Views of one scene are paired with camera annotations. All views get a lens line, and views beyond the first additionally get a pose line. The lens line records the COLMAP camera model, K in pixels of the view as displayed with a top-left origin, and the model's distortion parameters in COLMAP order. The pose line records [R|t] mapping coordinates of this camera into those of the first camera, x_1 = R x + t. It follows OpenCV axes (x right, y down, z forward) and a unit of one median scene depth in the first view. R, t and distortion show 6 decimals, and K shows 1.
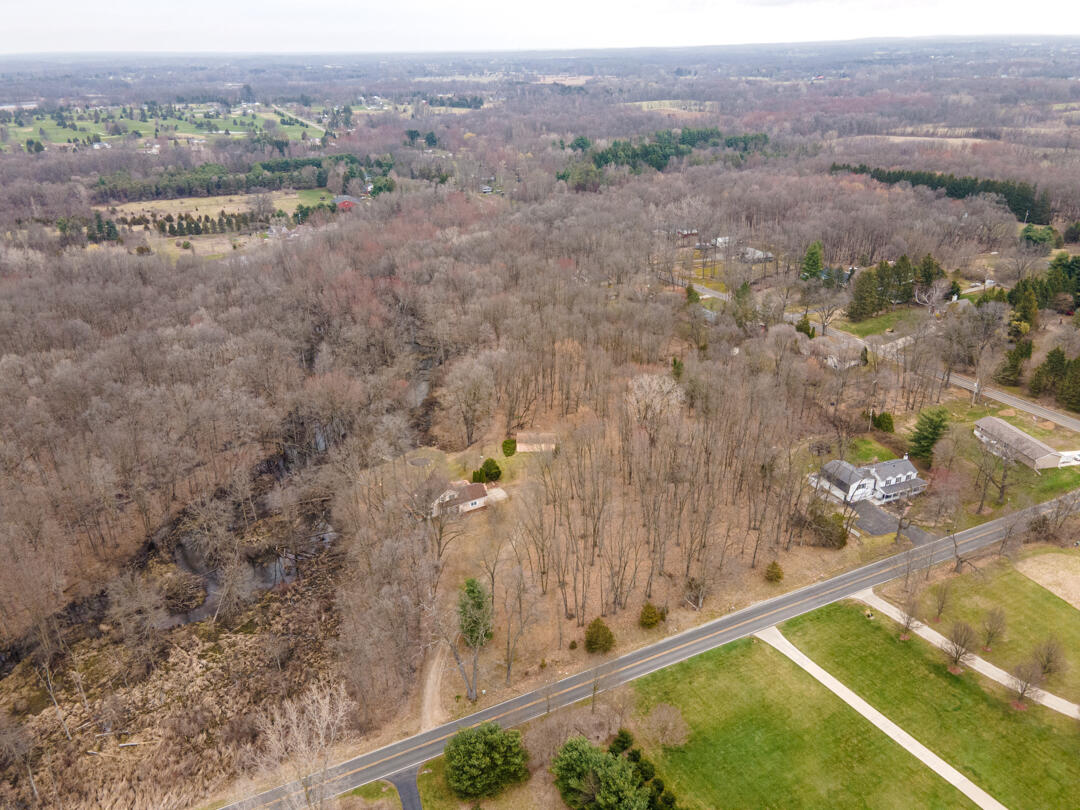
lens RADIAL K [[773.5, 0, 544.3], [0, 773.5, 408.0], [0, 0, 1]] dist [0.033713, 0.025724]
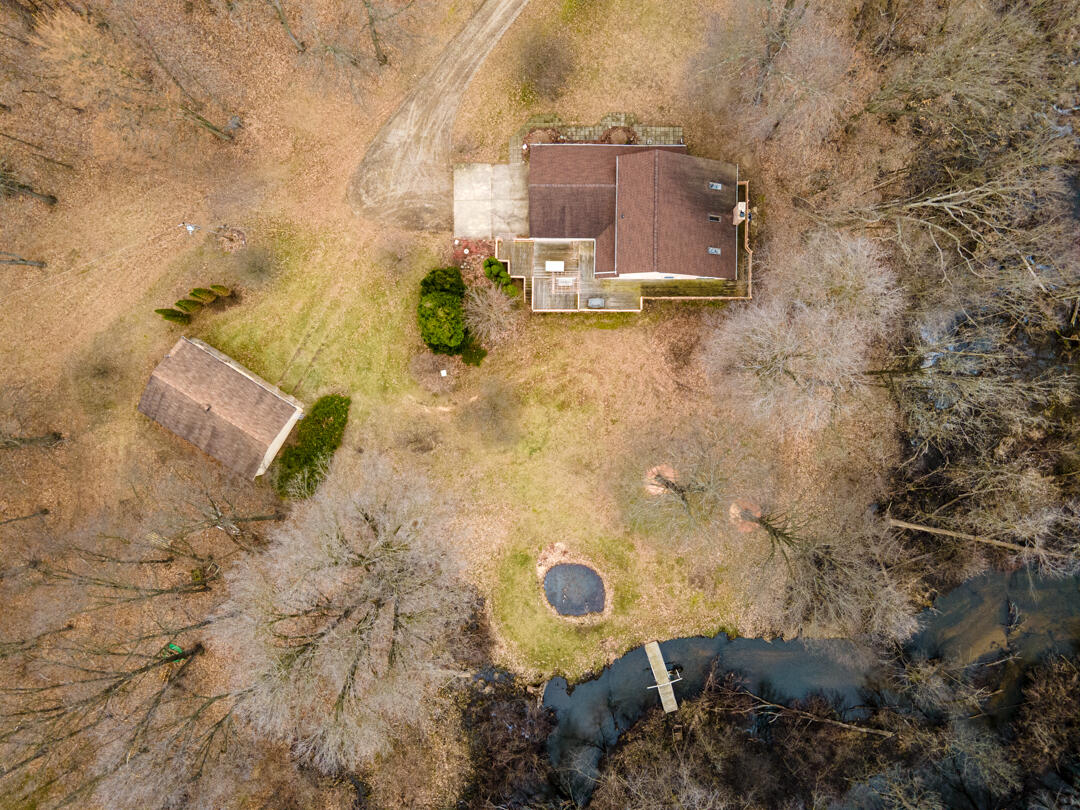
lens RADIAL K [[773.5, 0, 536.1], [0, 773.5, 400.1], [0, 0, 1]] dist [0.033713, 0.025724]
pose [[-0.869220, -0.493165, 0.035277, -0.126791], [0.241795, -0.361768, 0.900366, -0.199500], [-0.431267, 0.791146, 0.433701, 0.855205]]
